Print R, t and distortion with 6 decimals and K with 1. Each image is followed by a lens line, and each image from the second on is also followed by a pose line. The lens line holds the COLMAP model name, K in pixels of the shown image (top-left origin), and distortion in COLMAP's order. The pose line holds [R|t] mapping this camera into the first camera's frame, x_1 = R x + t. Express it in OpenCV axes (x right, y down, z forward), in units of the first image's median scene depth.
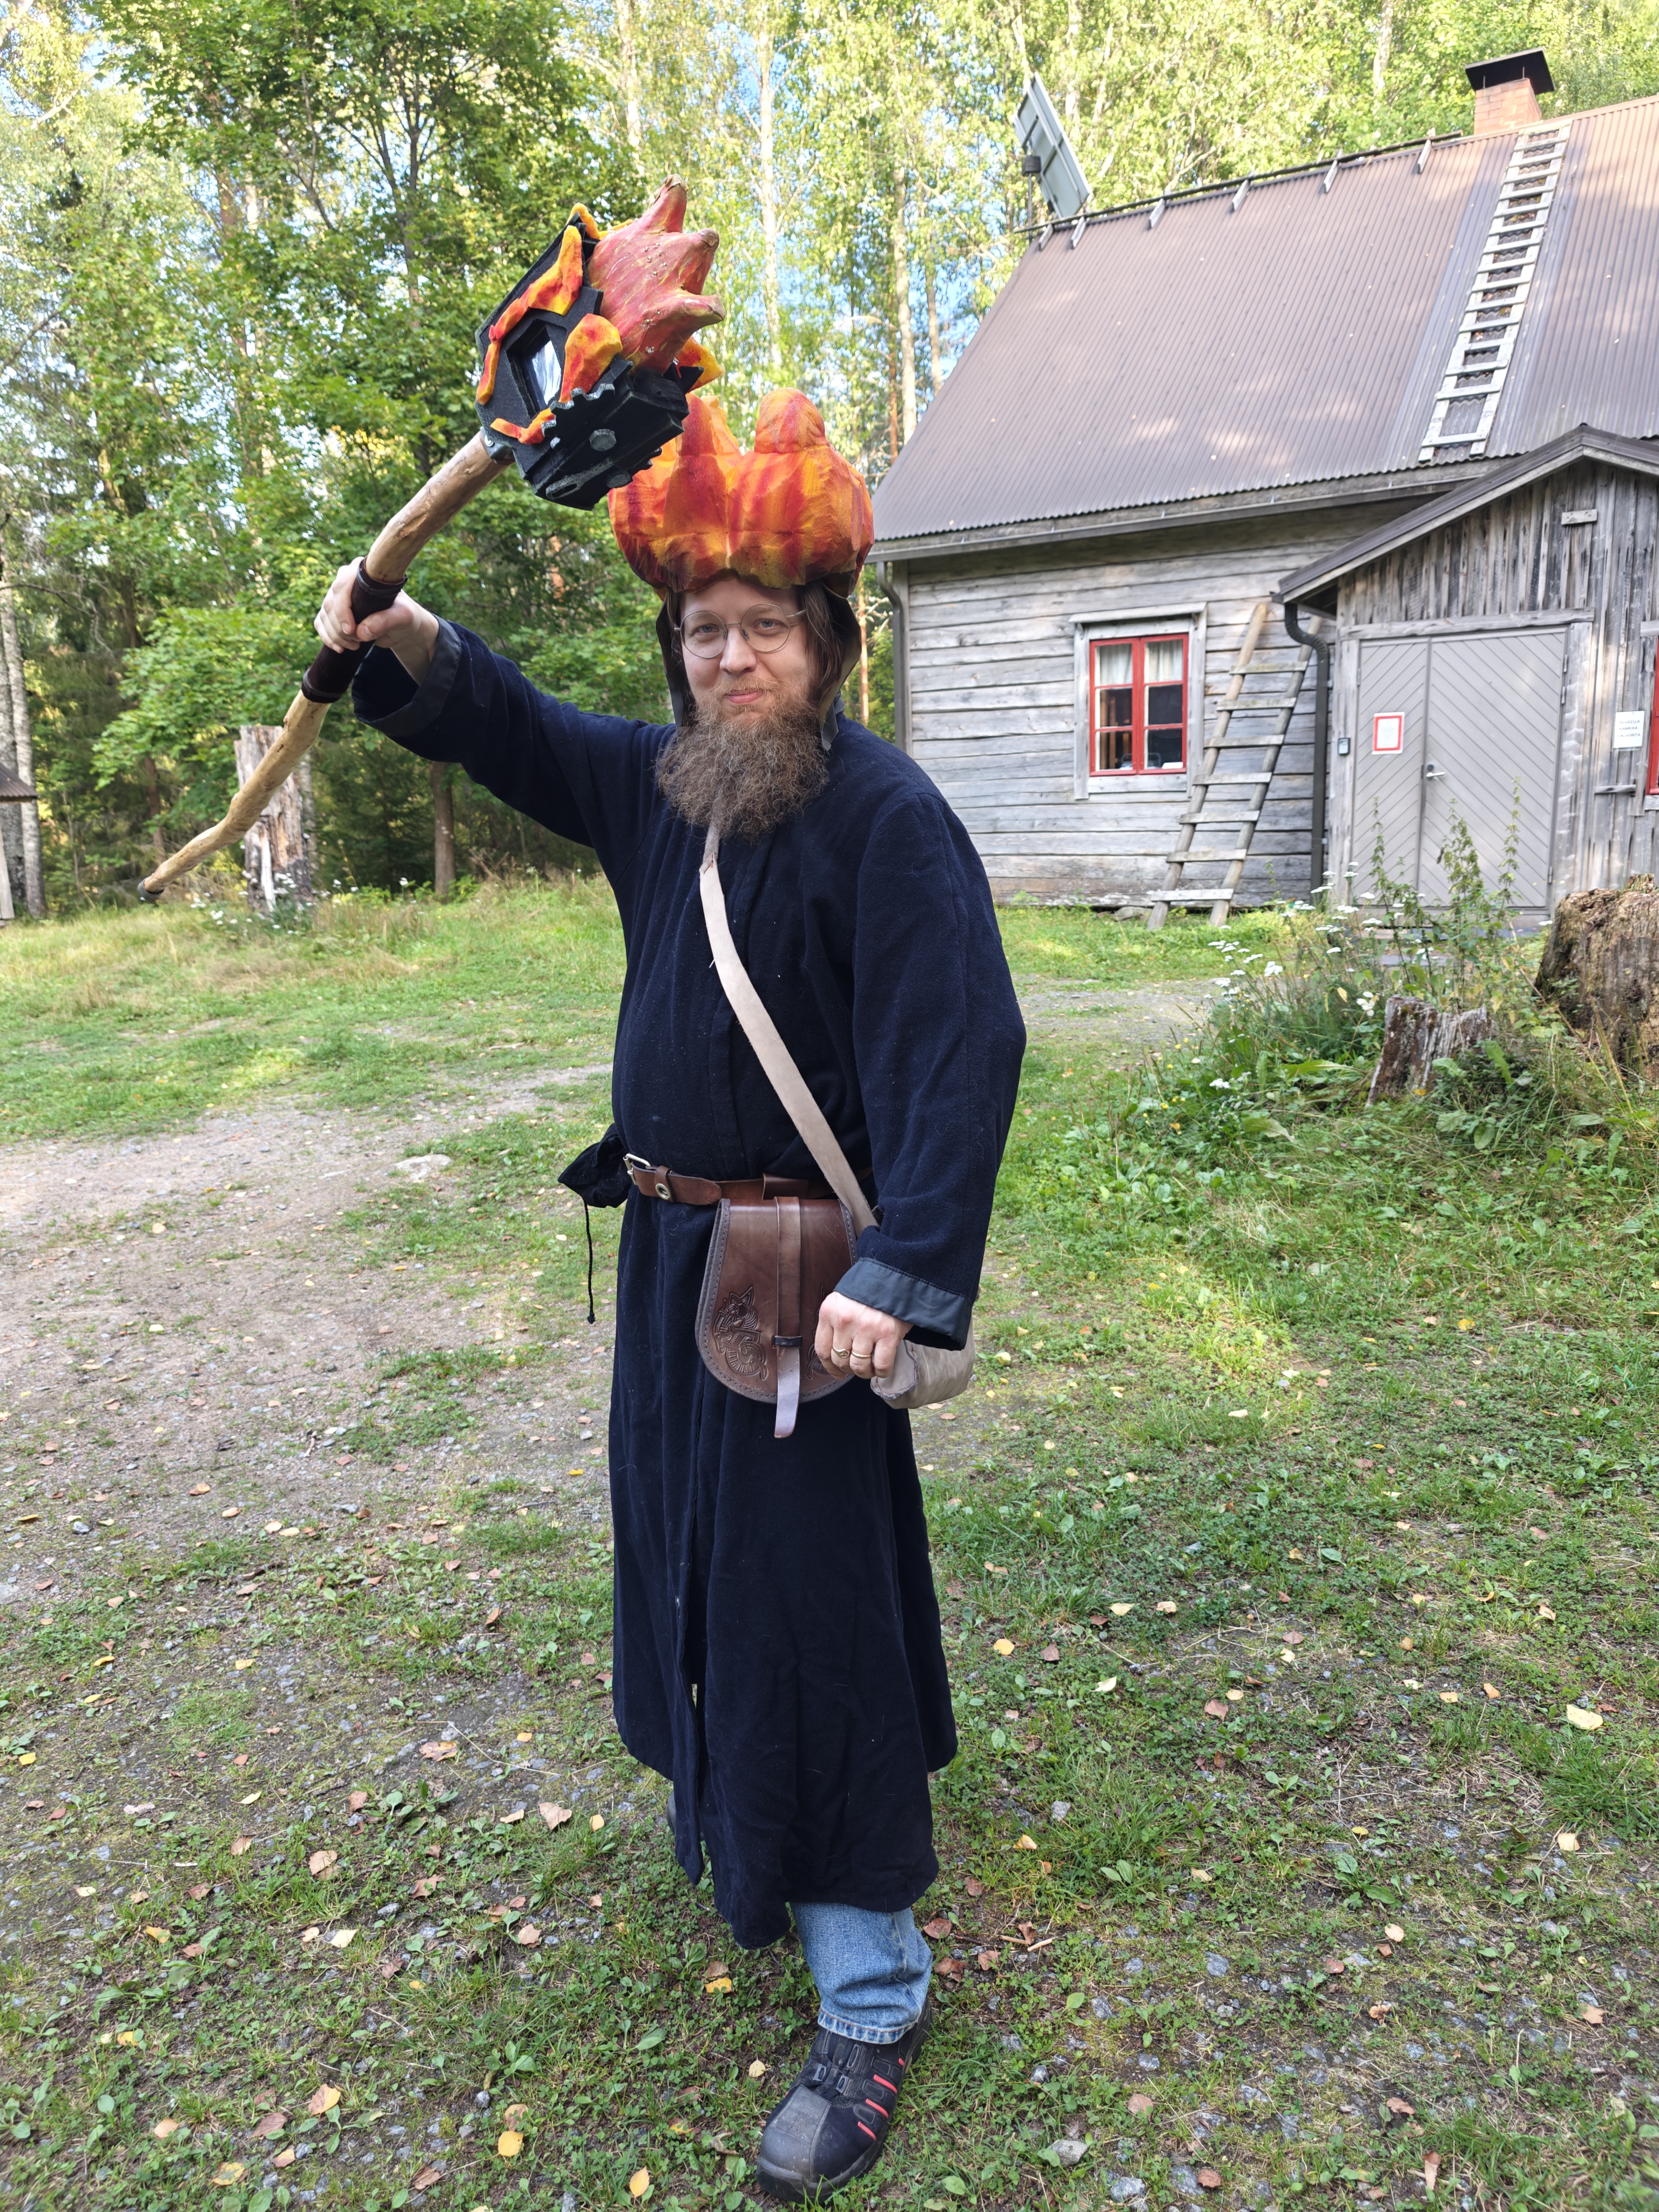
lens RADIAL K [[1515.2, 0, 824.6], [0, 1515.2, 1109.6], [0, 0, 1]] dist [0.053534, -0.056524]
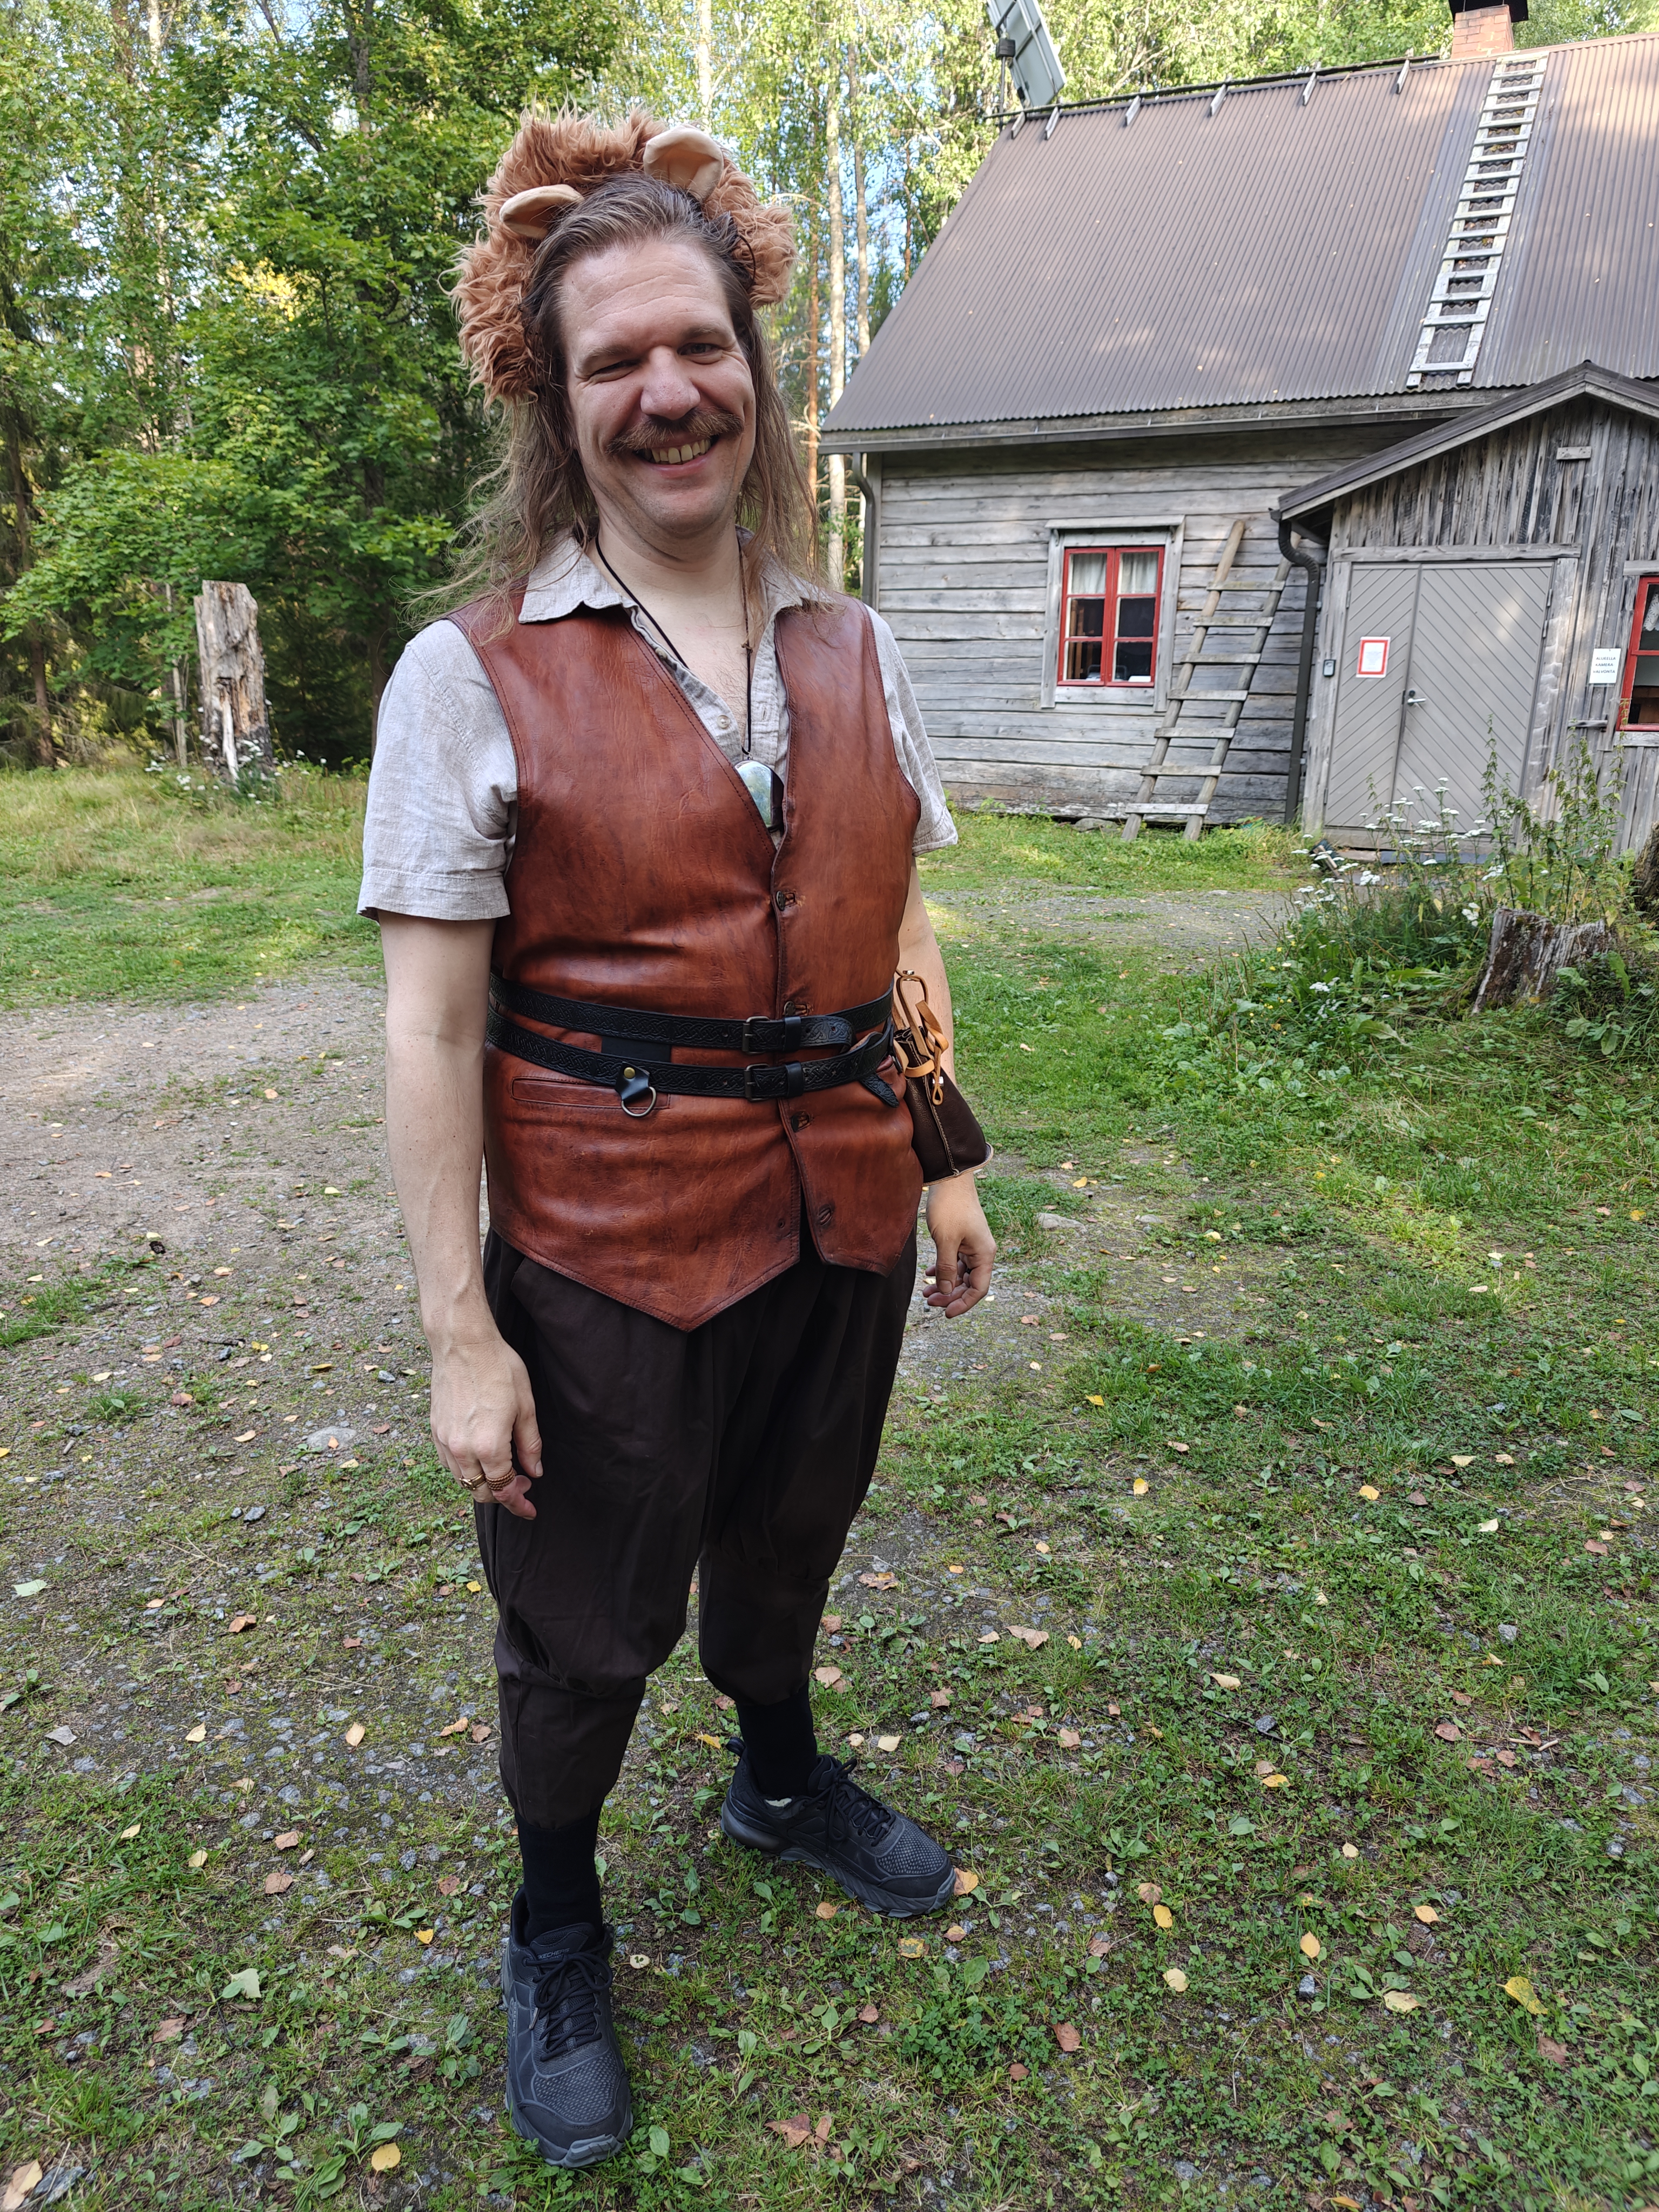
lens RADIAL K [[1511.5, 0, 824.2], [0, 1511.5, 1104.4], [0, 0, 1]] dist [0.063191, -0.067493]
pose [[0.995438, 0.030159, 0.090521, -0.114120], [-0.035345, 0.997791, 0.056244, 0.011076], [-0.088624, -0.059186, 0.994305, -0.002790]]
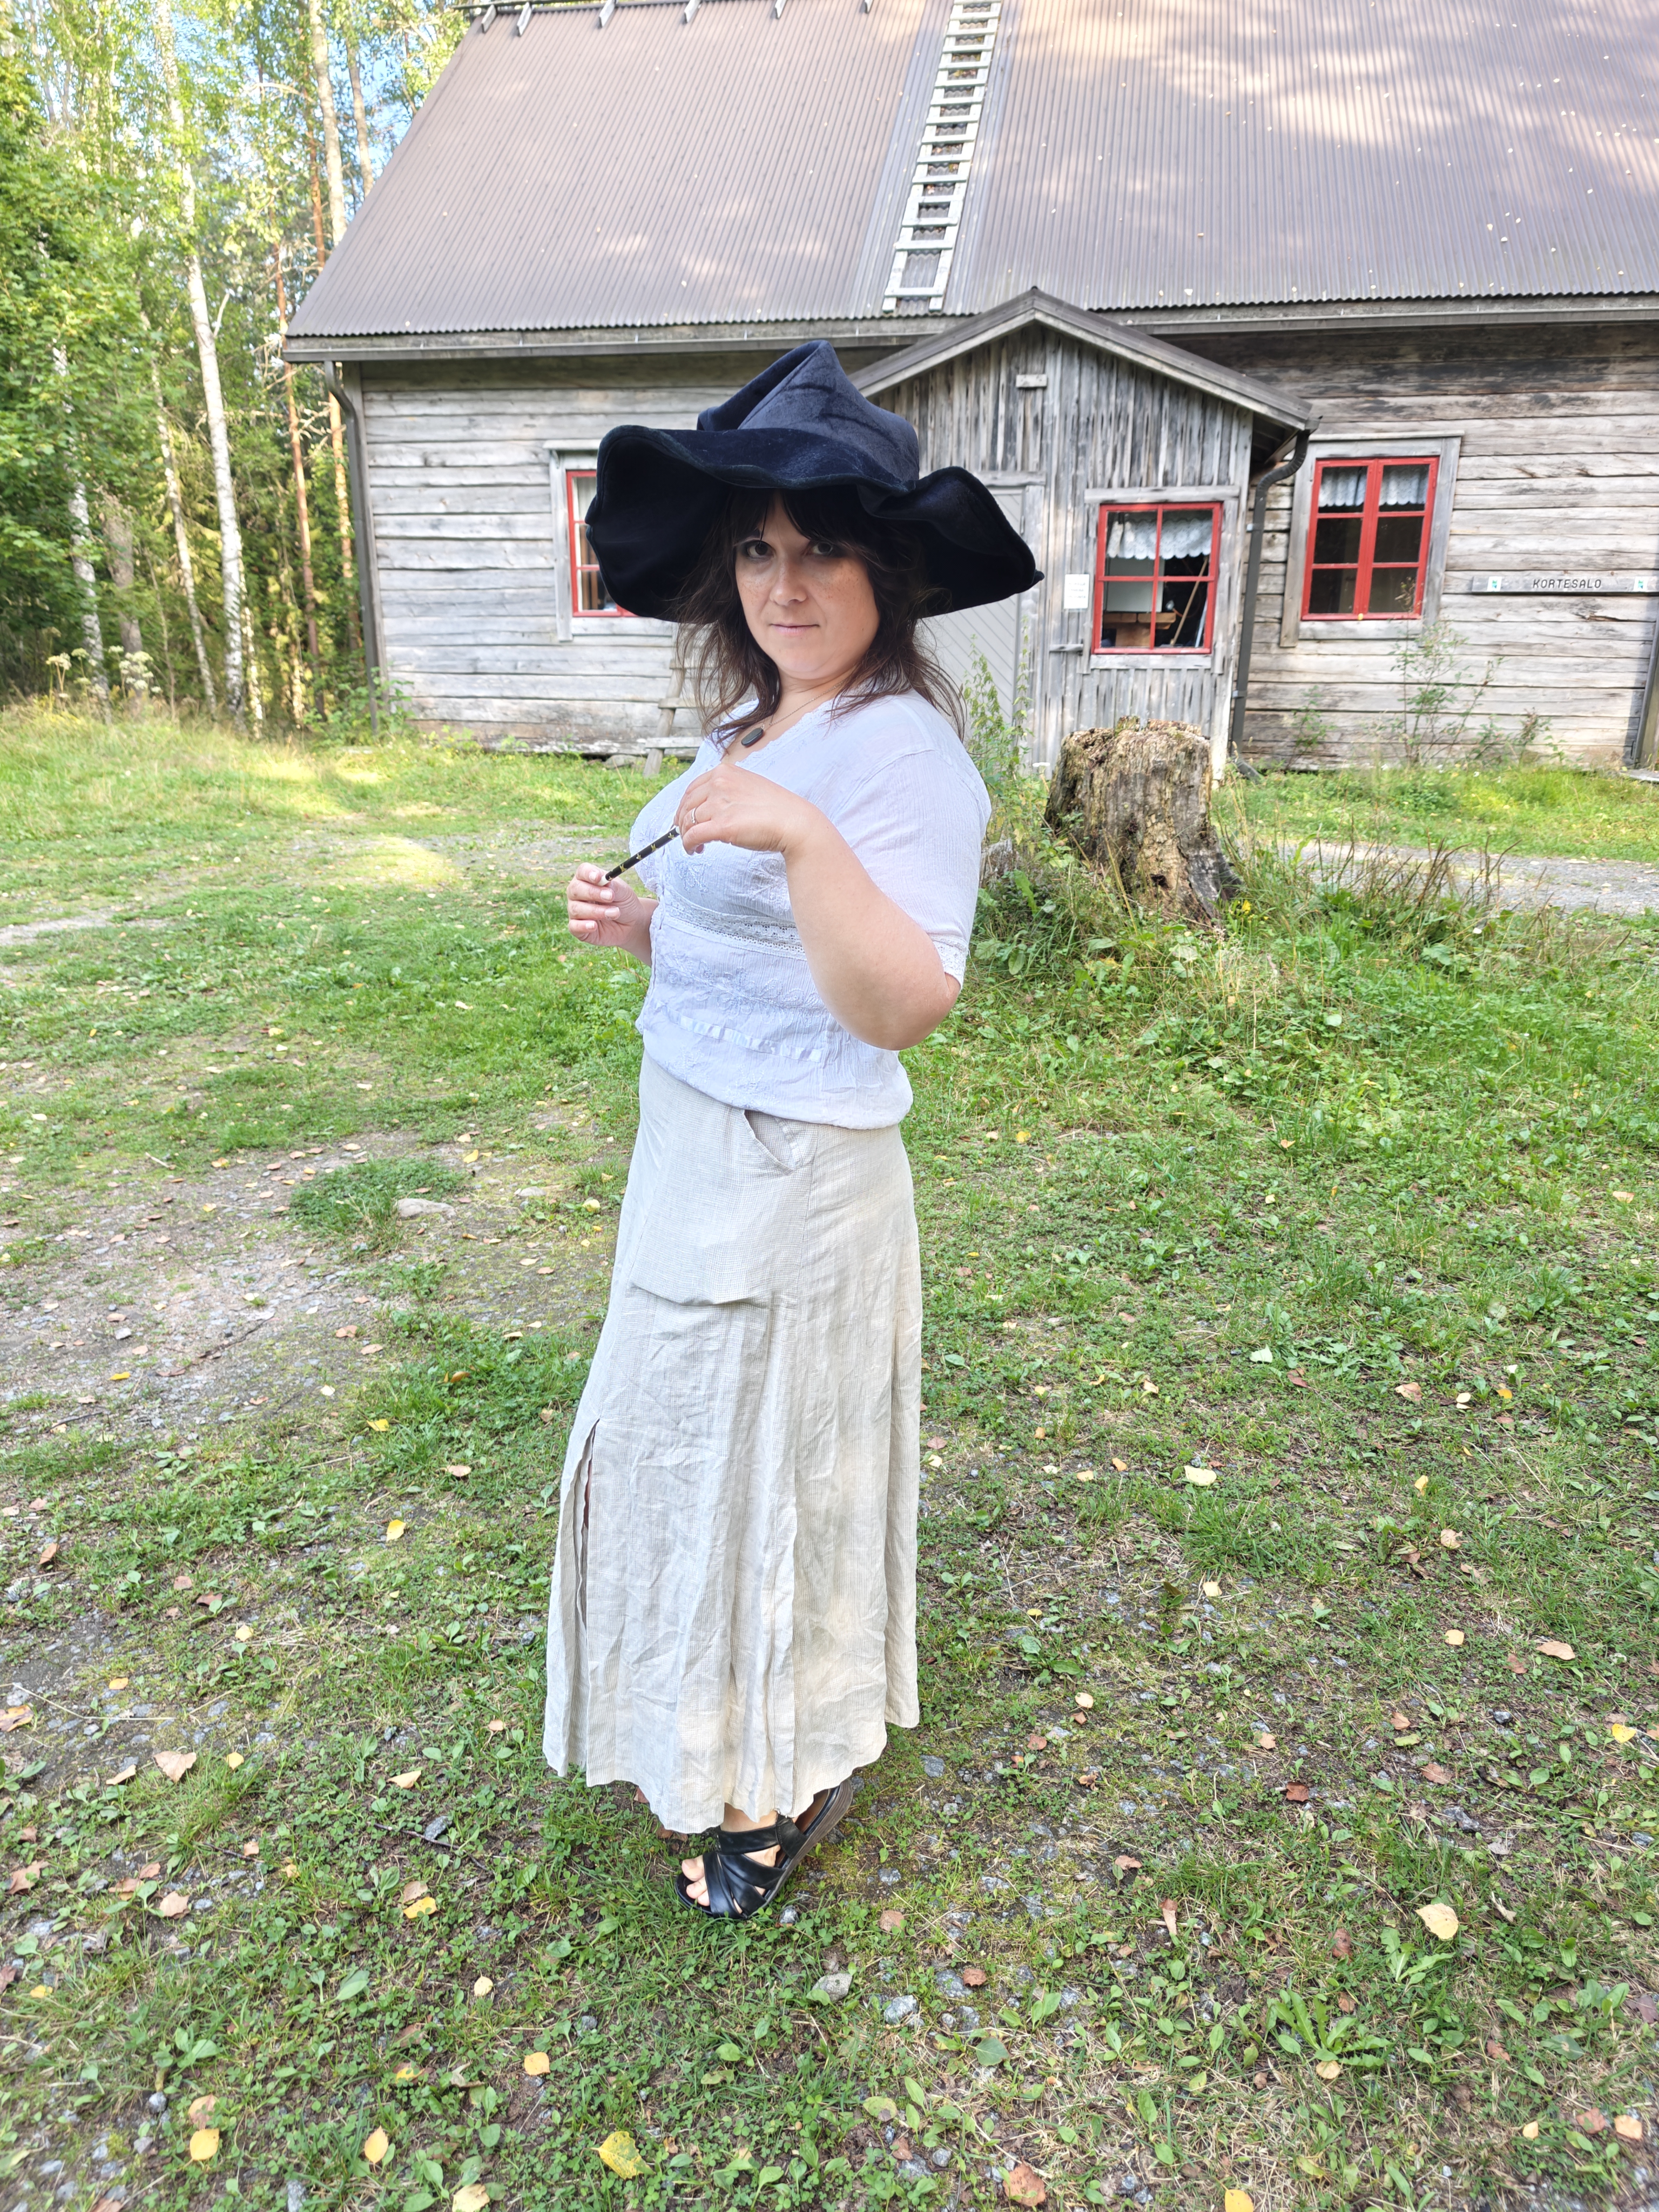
lens RADIAL K [[1512.0, 0, 829.7], [0, 1512.0, 1114.9], [0, 0, 1]] dist [0.047764, -0.049880]
pose [[0.941023, -0.065211, 0.331999, -0.025274], [0.033680, 0.994431, 0.099864, 0.007690], [-0.336663, -0.082792, 0.937978, 0.029048]]
